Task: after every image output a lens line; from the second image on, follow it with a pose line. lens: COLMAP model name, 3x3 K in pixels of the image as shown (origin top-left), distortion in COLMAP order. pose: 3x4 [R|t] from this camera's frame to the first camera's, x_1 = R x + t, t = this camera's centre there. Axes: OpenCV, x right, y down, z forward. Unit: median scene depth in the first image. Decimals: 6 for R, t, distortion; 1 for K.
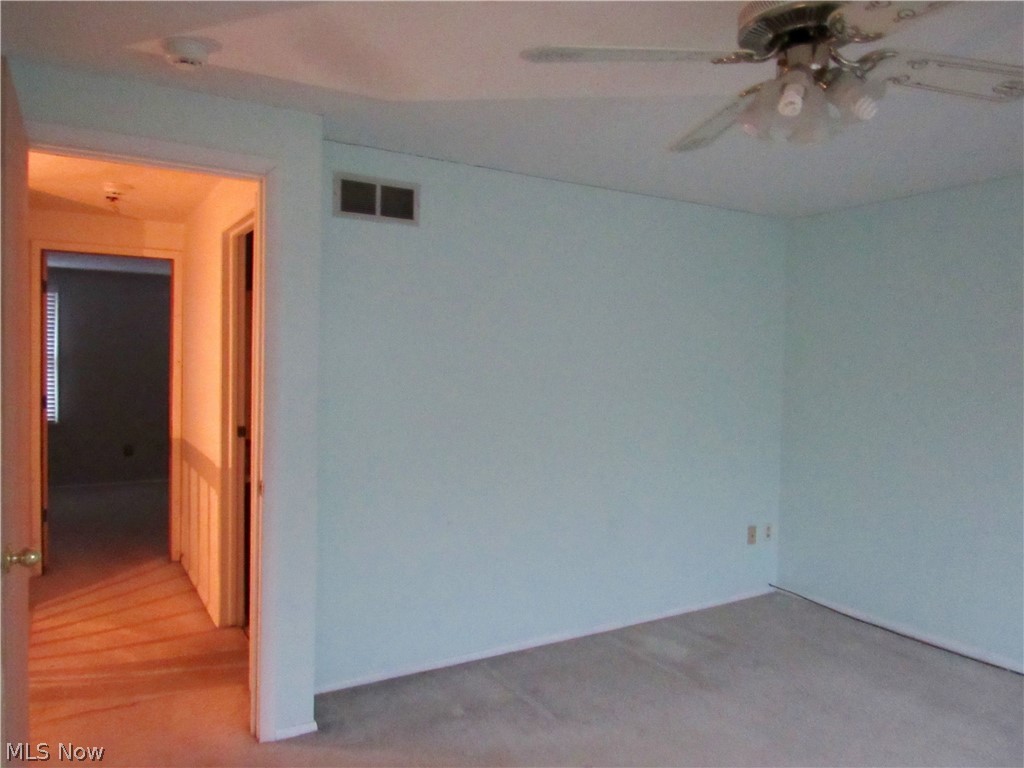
lens RADIAL K [[742.0, 0, 515.1], [0, 742.0, 380.9], [0, 0, 1]] dist [-0.006626, -0.003449]
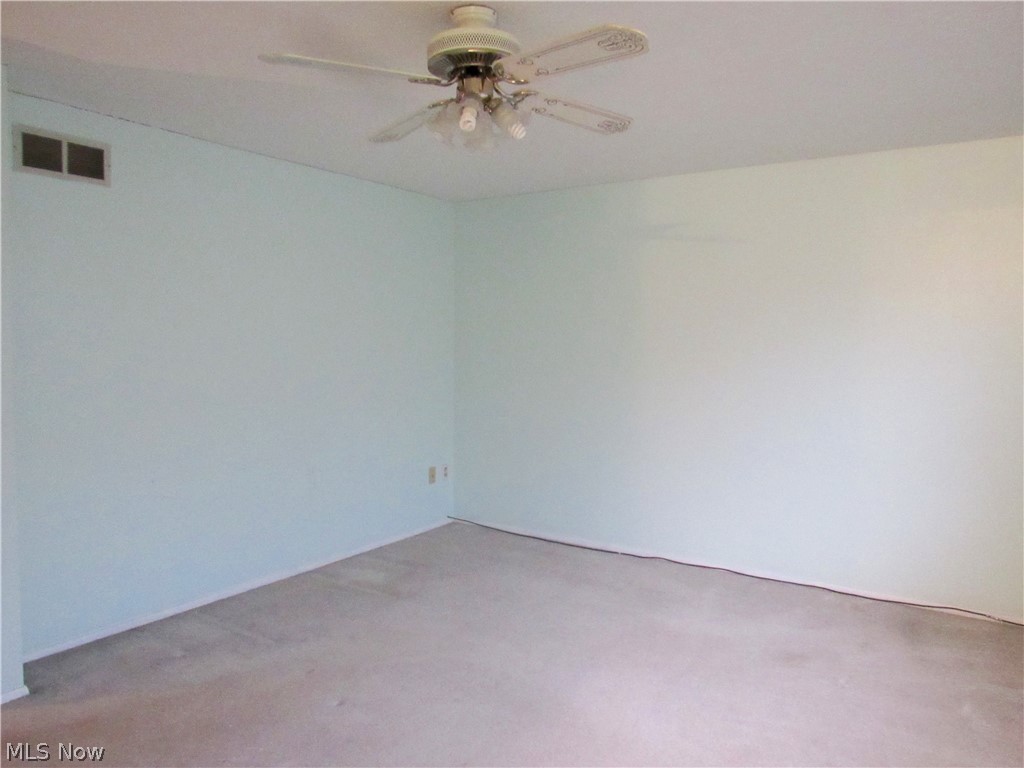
lens RADIAL K [[742.0, 0, 509.0], [0, 742.0, 382.8], [0, 0, 1]] dist [-0.006626, -0.003449]
pose [[0.908108, -0.038240, 0.416986, -0.080011], [0.021145, 0.998739, 0.045539, 0.023608], [-0.418202, -0.032537, 0.907771, -0.155474]]
